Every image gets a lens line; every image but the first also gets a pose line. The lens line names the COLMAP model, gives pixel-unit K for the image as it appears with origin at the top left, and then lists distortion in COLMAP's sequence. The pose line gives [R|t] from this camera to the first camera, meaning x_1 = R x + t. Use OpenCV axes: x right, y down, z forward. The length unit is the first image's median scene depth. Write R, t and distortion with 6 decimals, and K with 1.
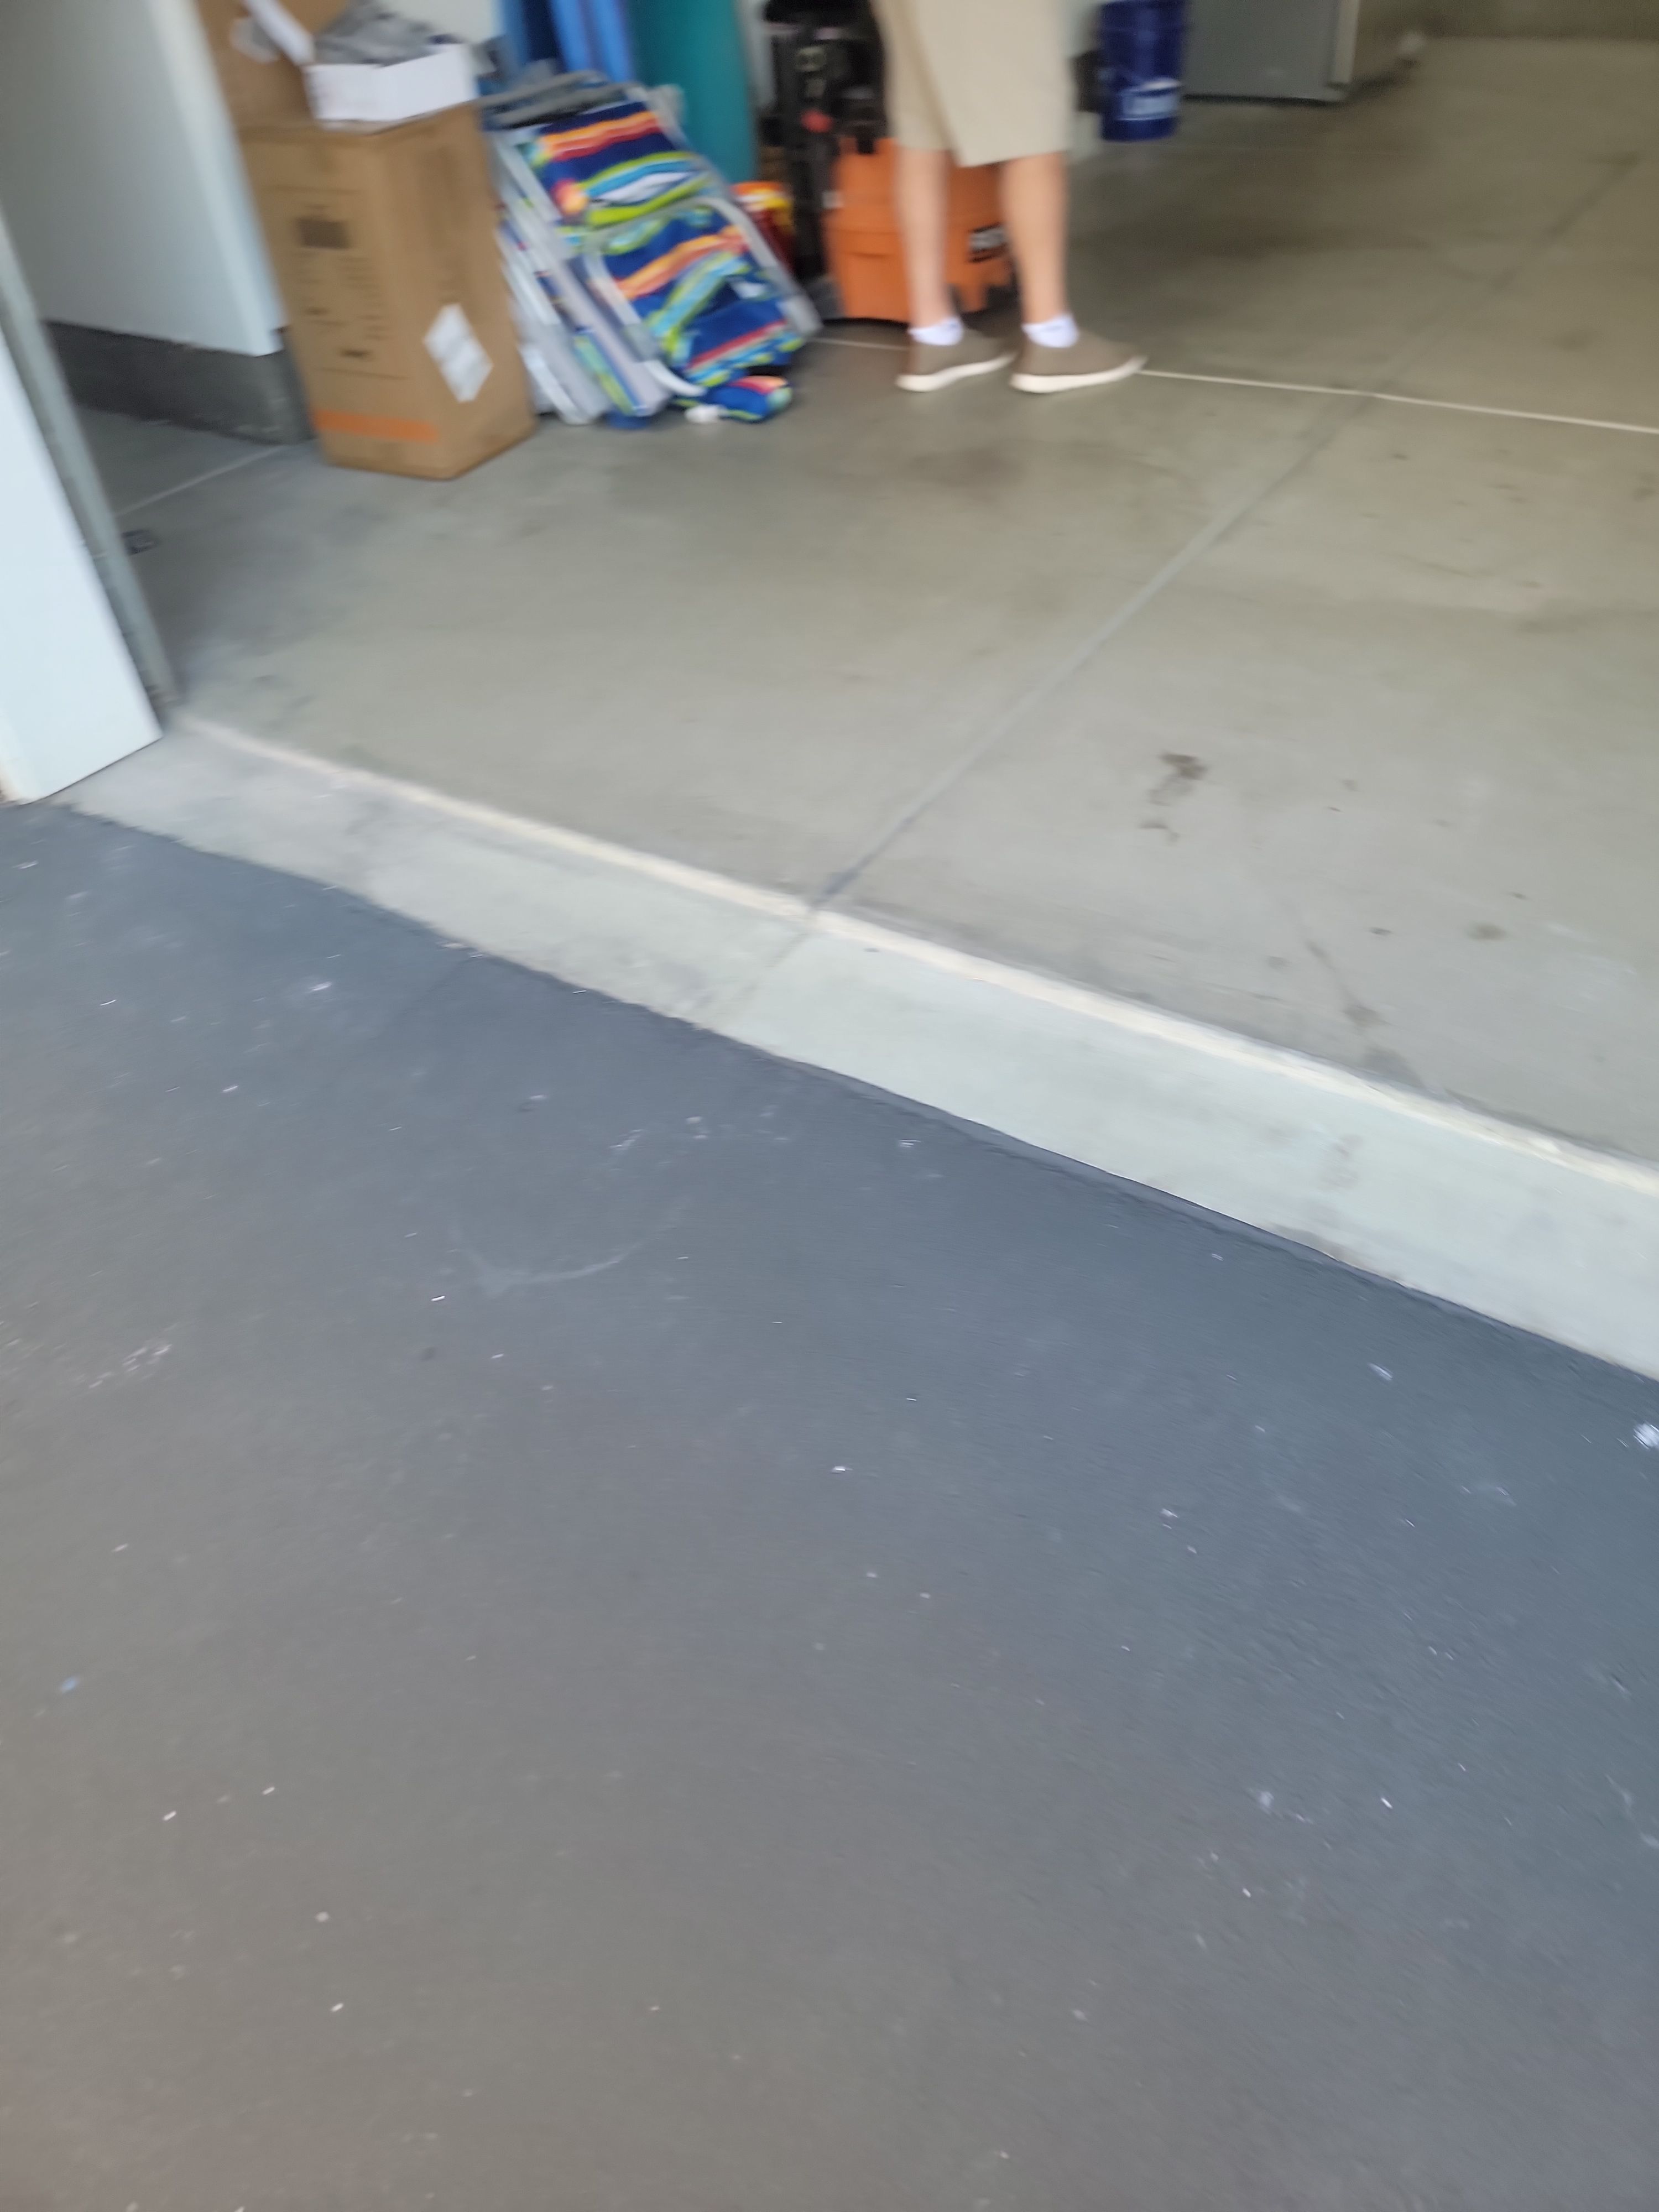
lens RADIAL K [[1479.7, 0, 885.3], [0, 1479.7, 1109.0], [0, 0, 1]] dist [0.099265, -0.077652]
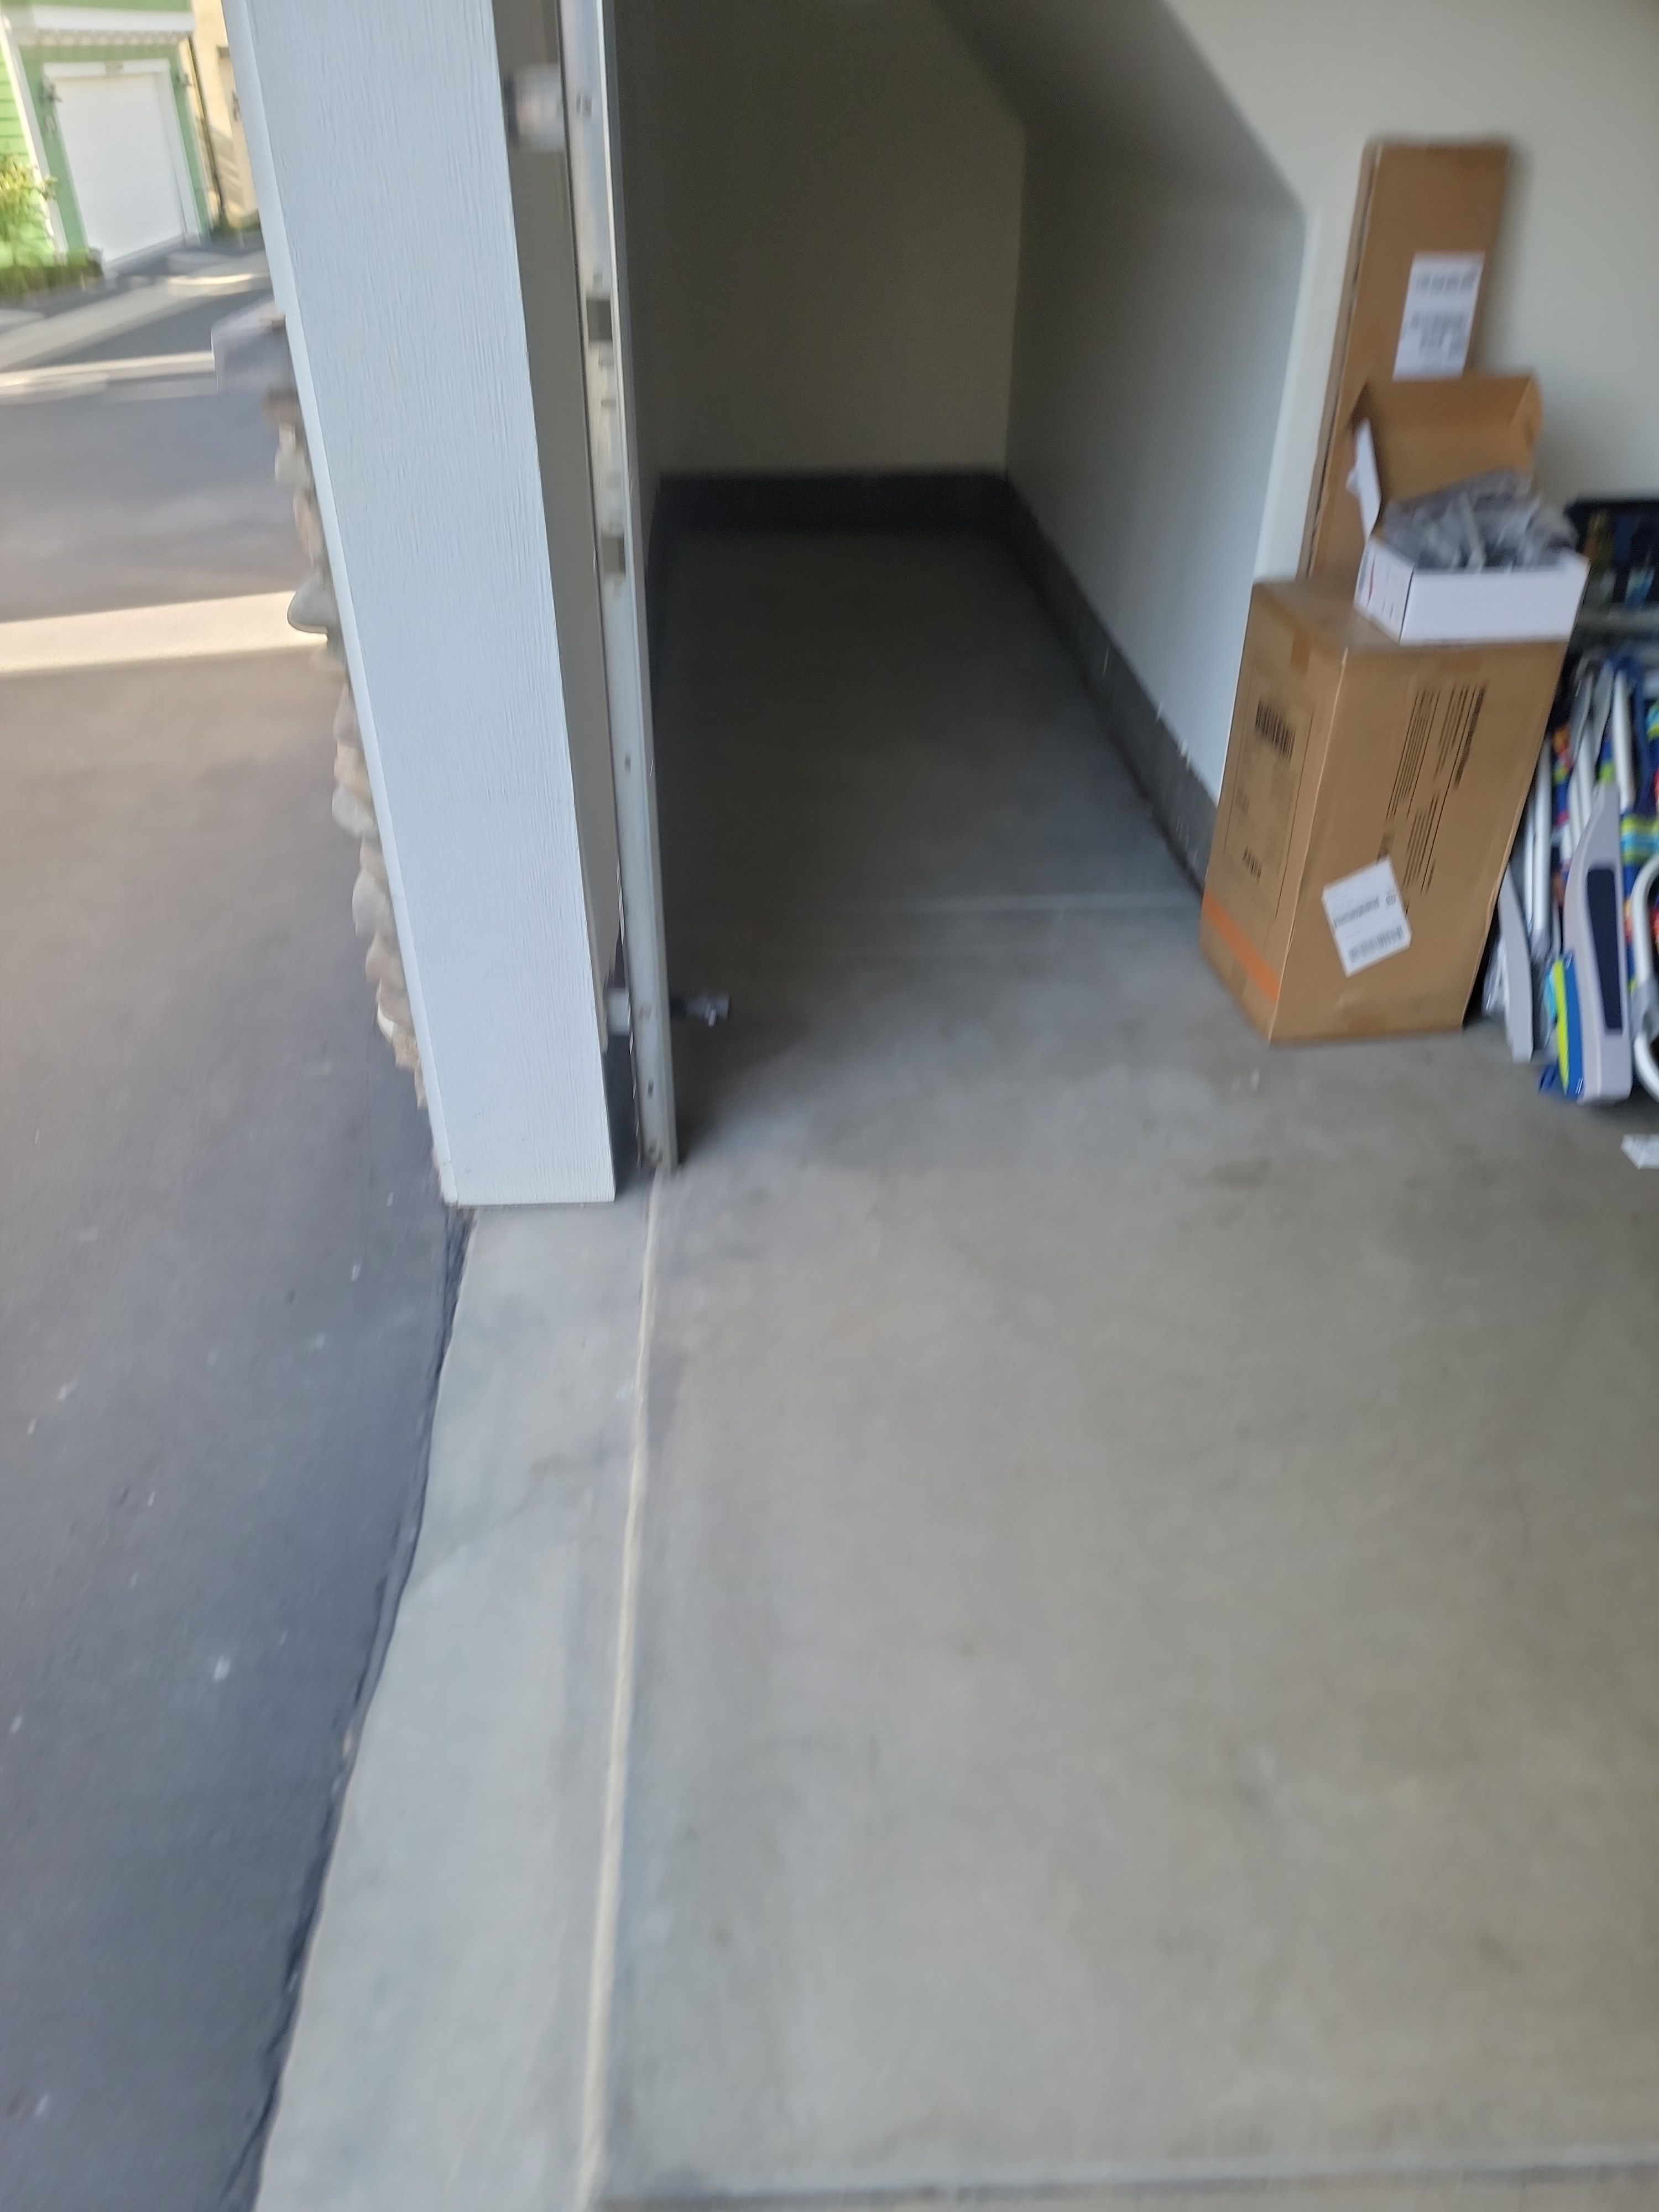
lens RADIAL K [[1479.7, 0, 885.3], [0, 1479.7, 1109.0], [0, 0, 1]] dist [0.099265, -0.077652]
pose [[0.532455, 0.542874, -0.649446, 0.133264], [-0.569727, 0.797287, 0.199359, -0.536487], [0.626022, 0.263858, 0.733809, 0.439576]]
